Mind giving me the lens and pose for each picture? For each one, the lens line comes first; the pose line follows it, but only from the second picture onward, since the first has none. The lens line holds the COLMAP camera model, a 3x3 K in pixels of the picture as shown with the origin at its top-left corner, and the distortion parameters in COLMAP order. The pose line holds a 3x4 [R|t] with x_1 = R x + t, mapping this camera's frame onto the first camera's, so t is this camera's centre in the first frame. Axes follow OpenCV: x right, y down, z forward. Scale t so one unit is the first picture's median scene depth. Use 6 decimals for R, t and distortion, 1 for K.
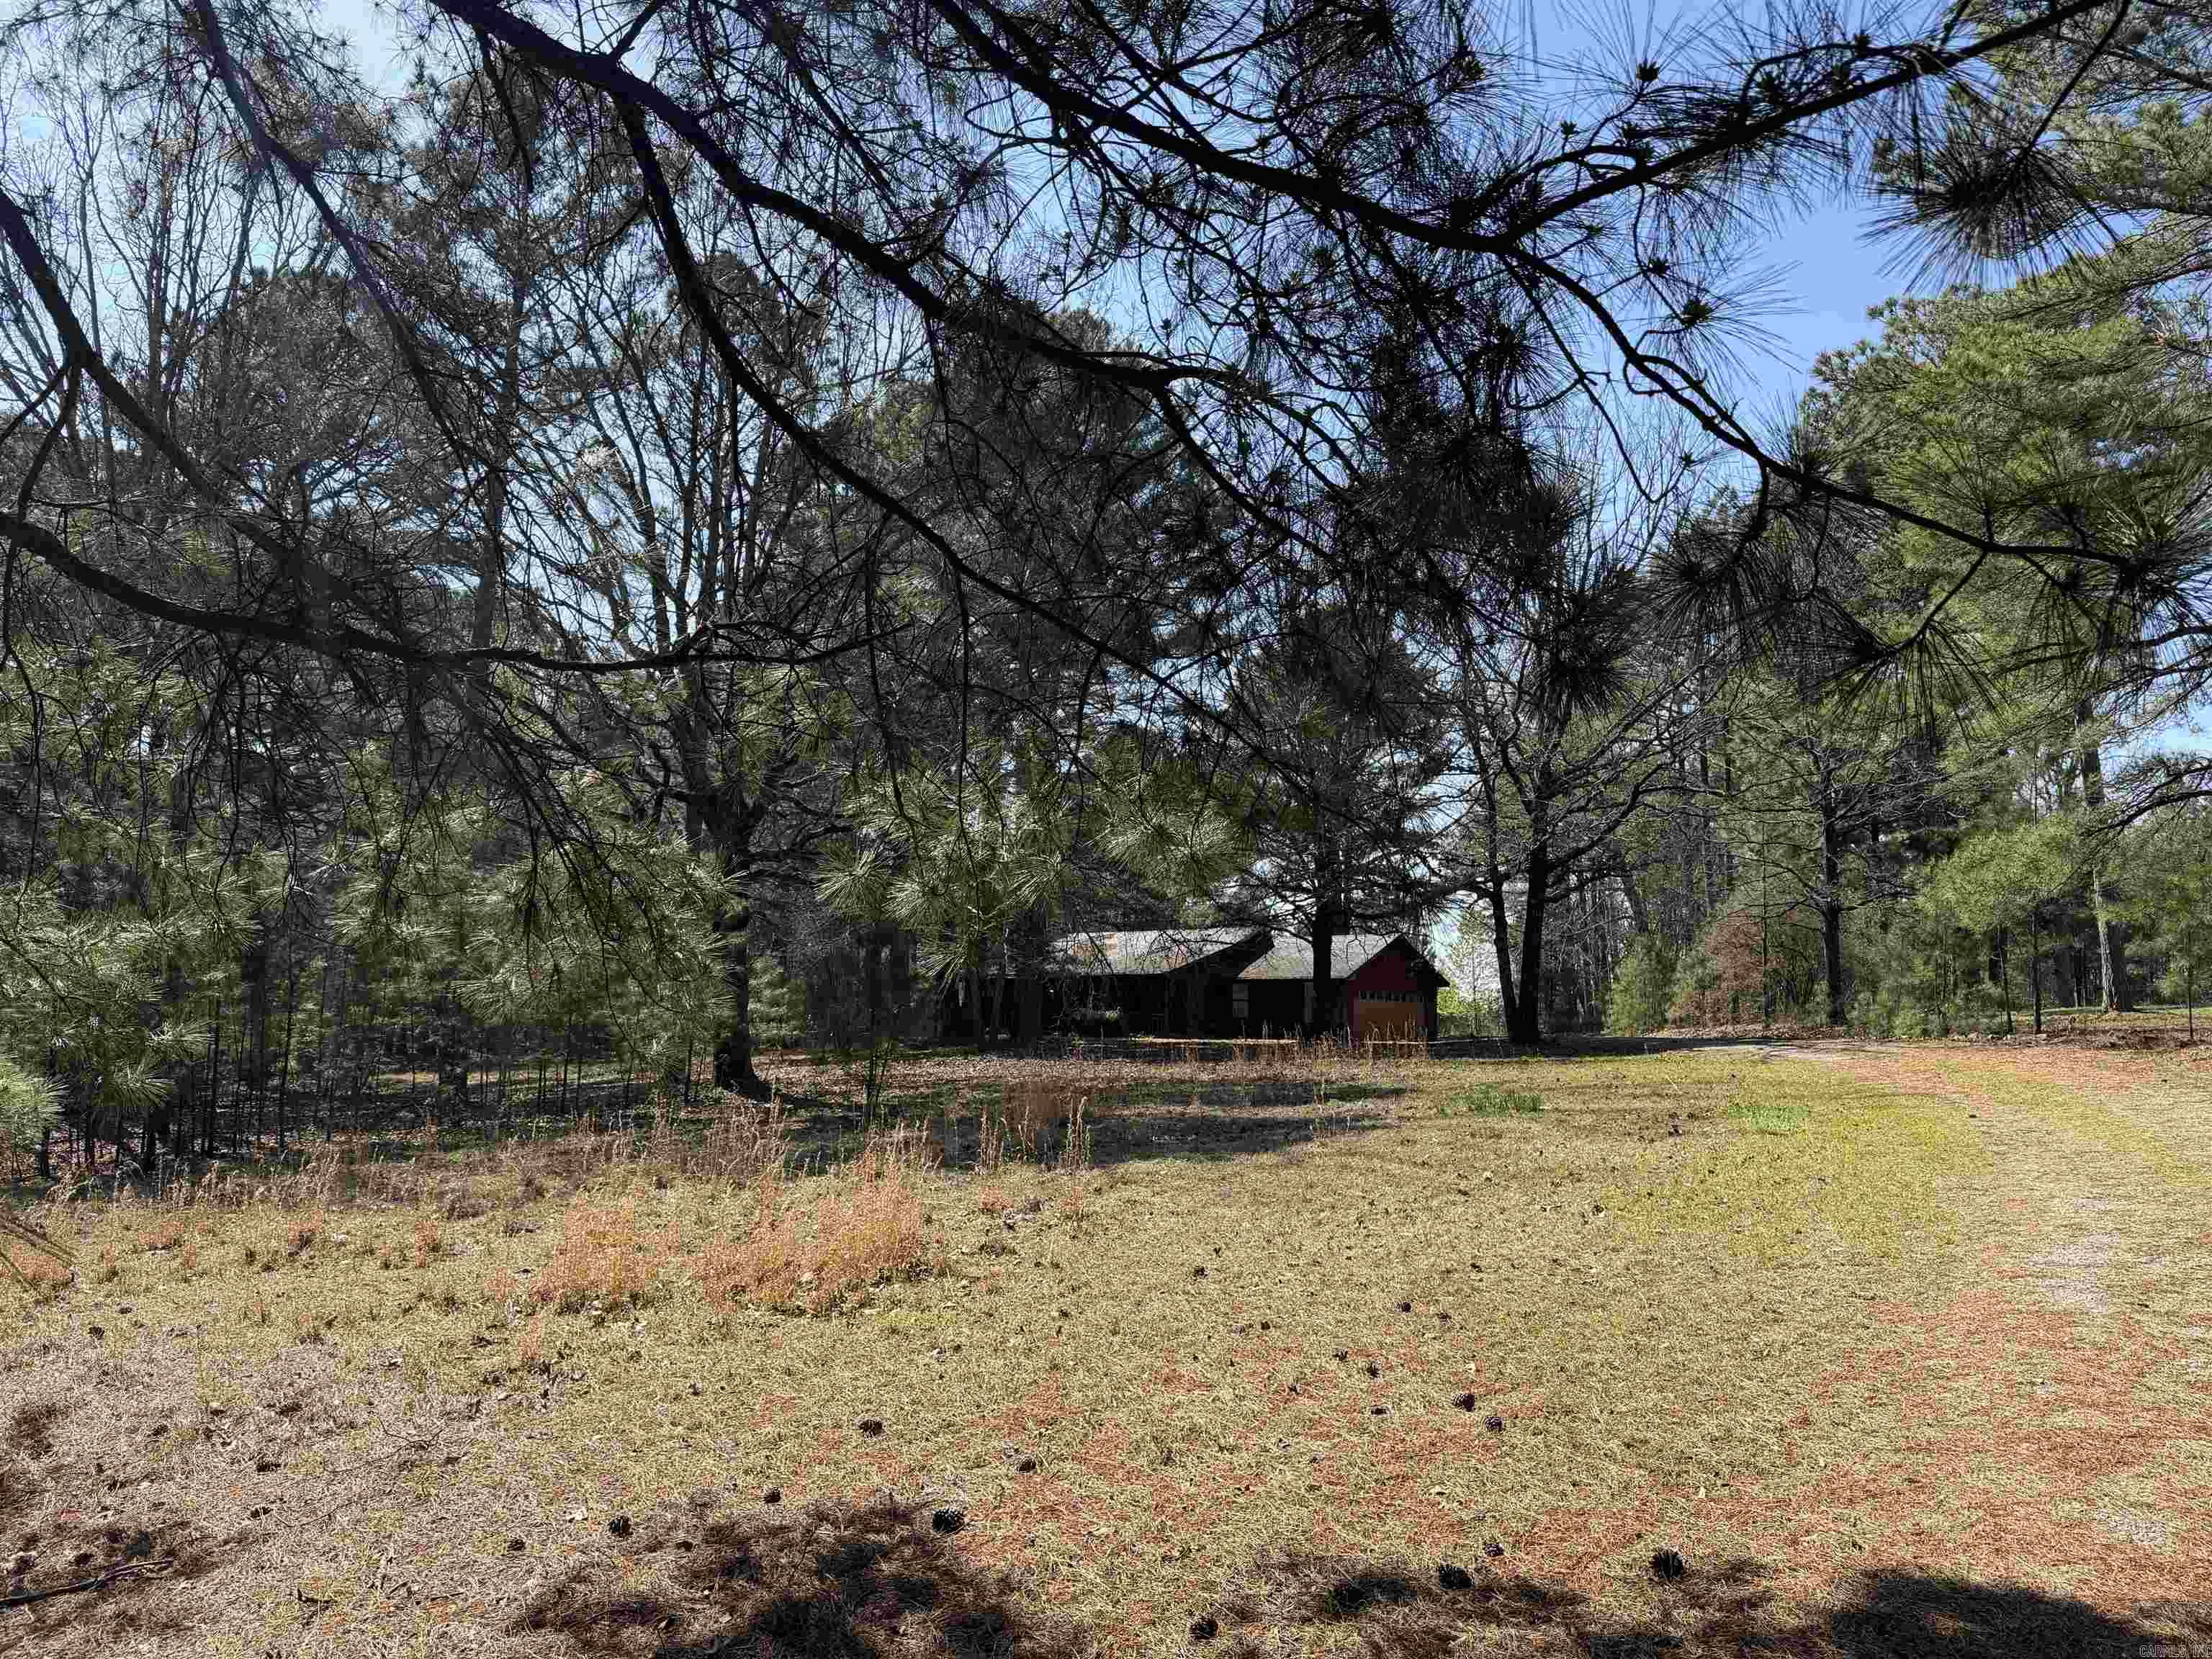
lens RADIAL K [[1547.5, 0, 1109.7], [0, 1547.5, 832.4], [0, 0, 1]] dist [0.016099, -0.011940]
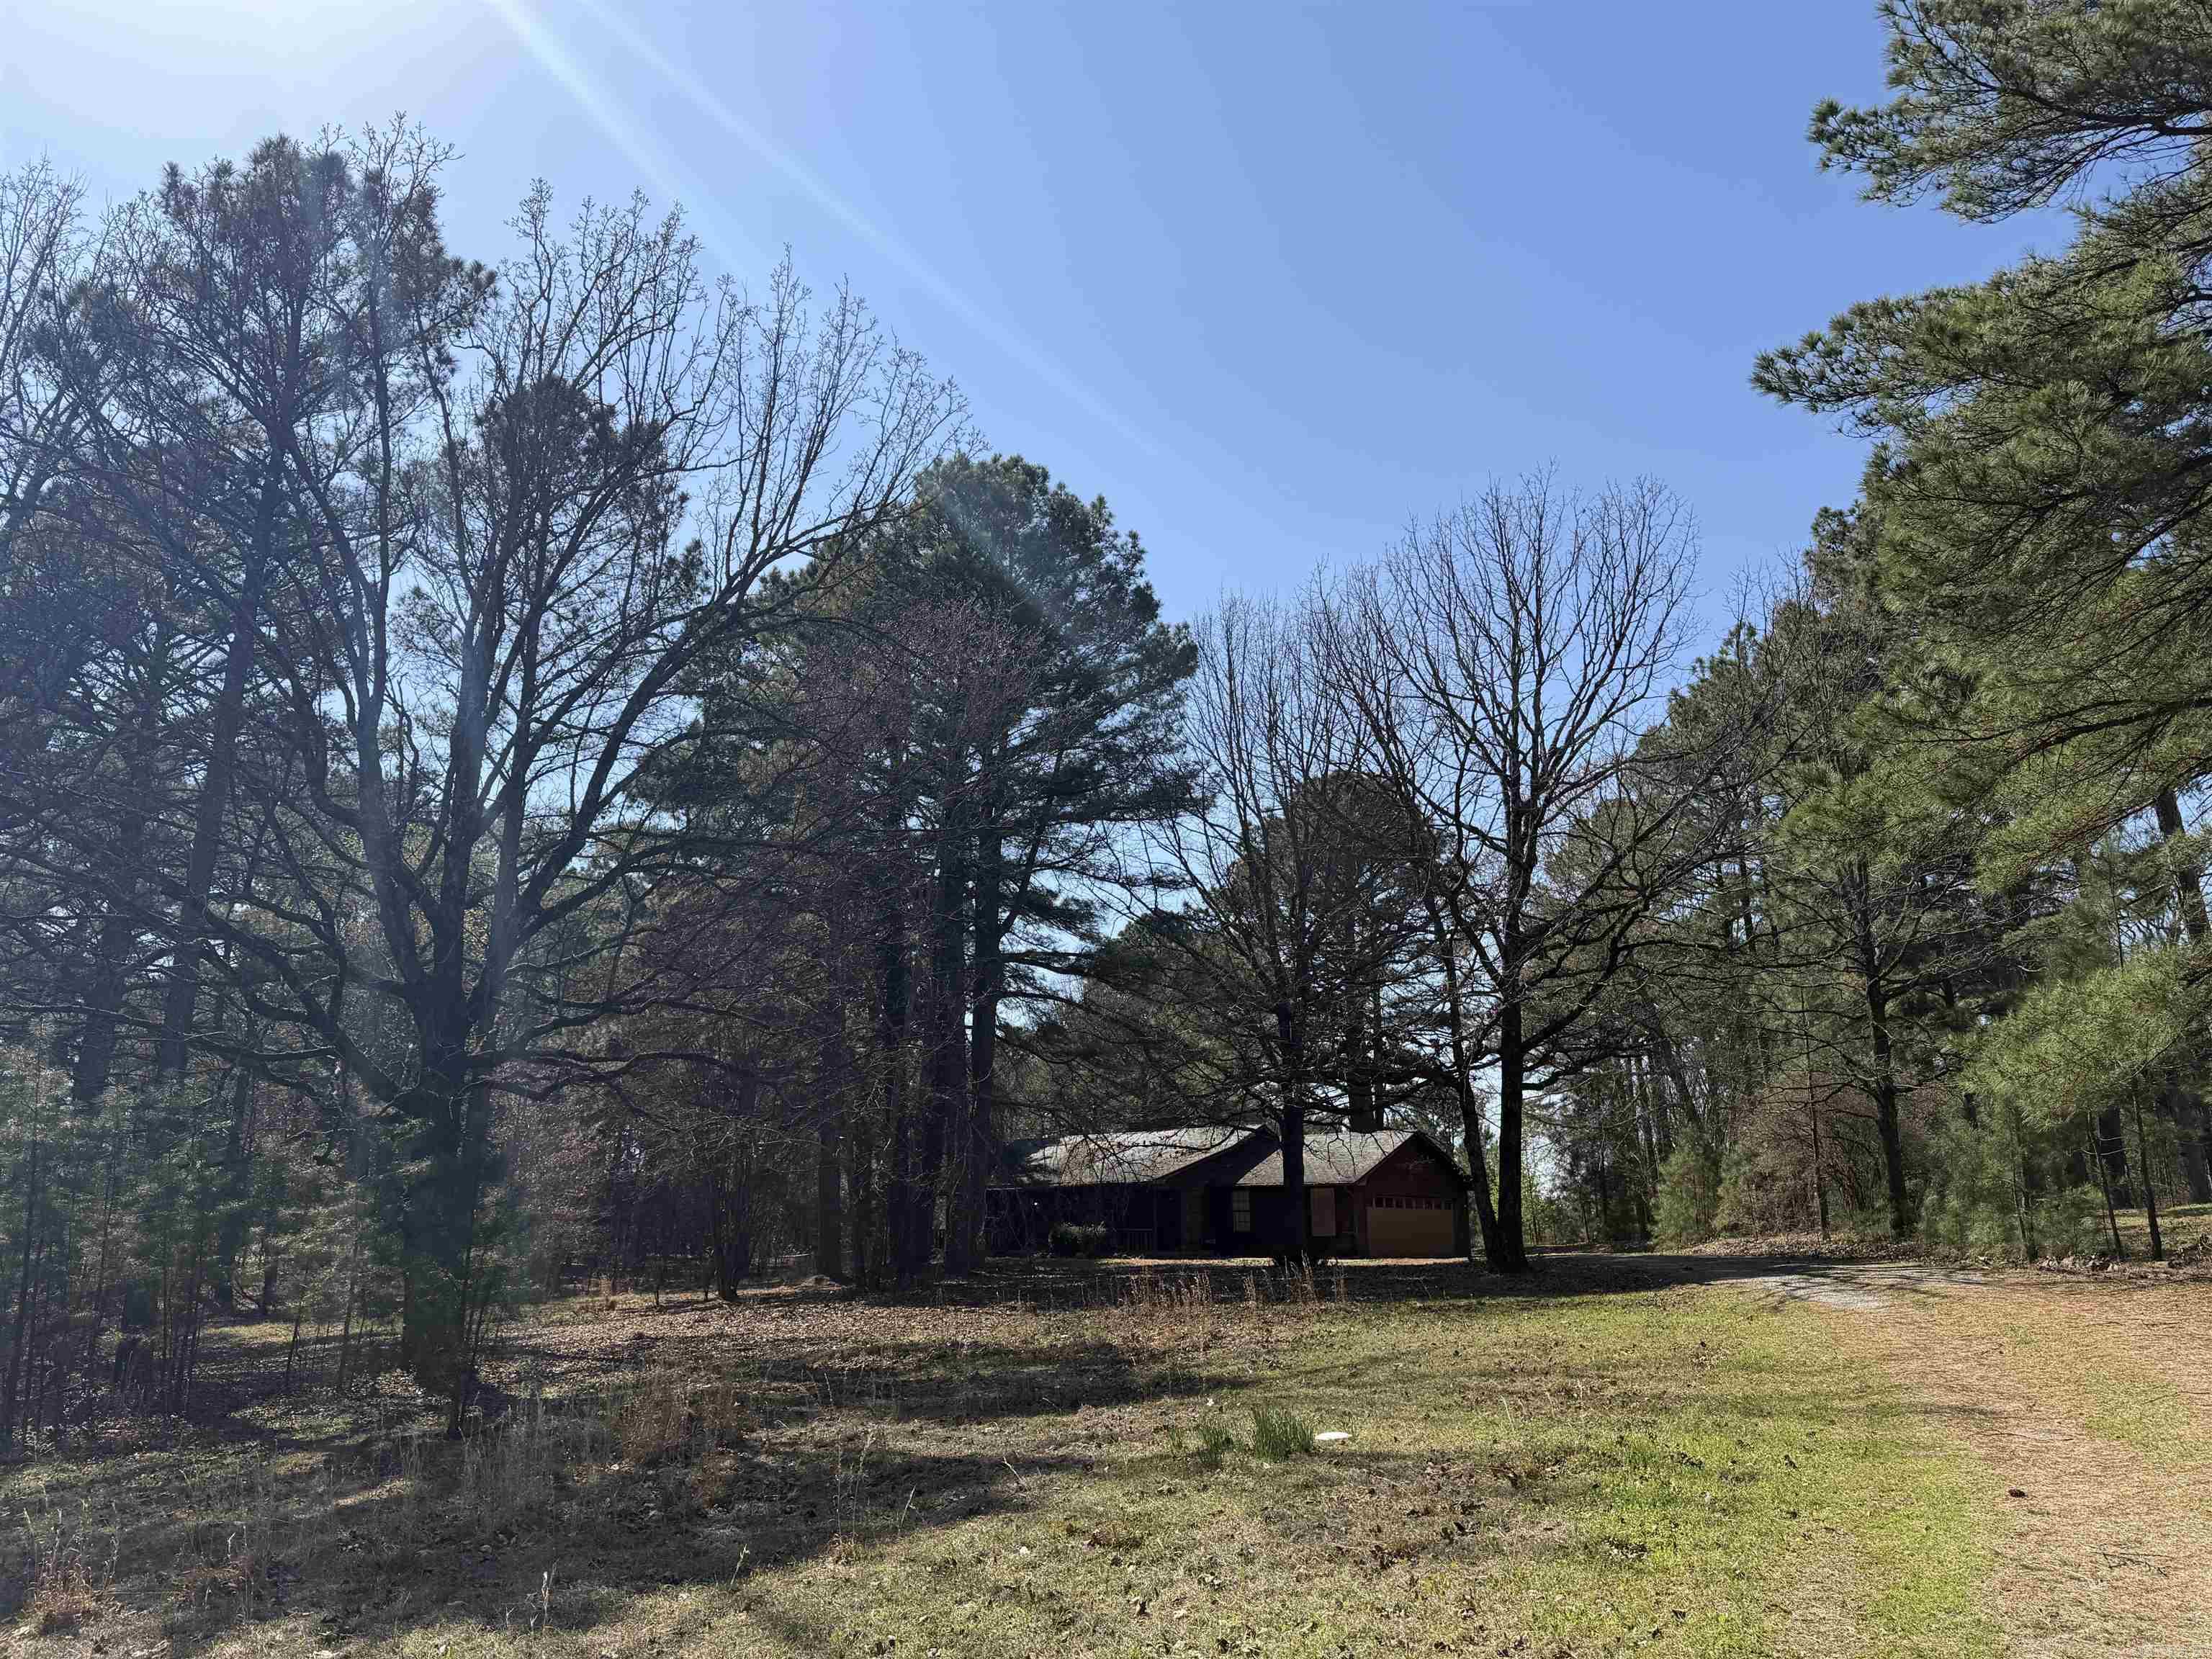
lens RADIAL K [[1547.5, 0, 1118.6], [0, 1547.5, 830.7], [0, 0, 1]] dist [0.016099, -0.011940]
pose [[0.998747, -0.032619, -0.037962, 0.097546], [0.027544, 0.991484, -0.127281, 0.006373], [0.041791, 0.126076, 0.991140, 0.154604]]
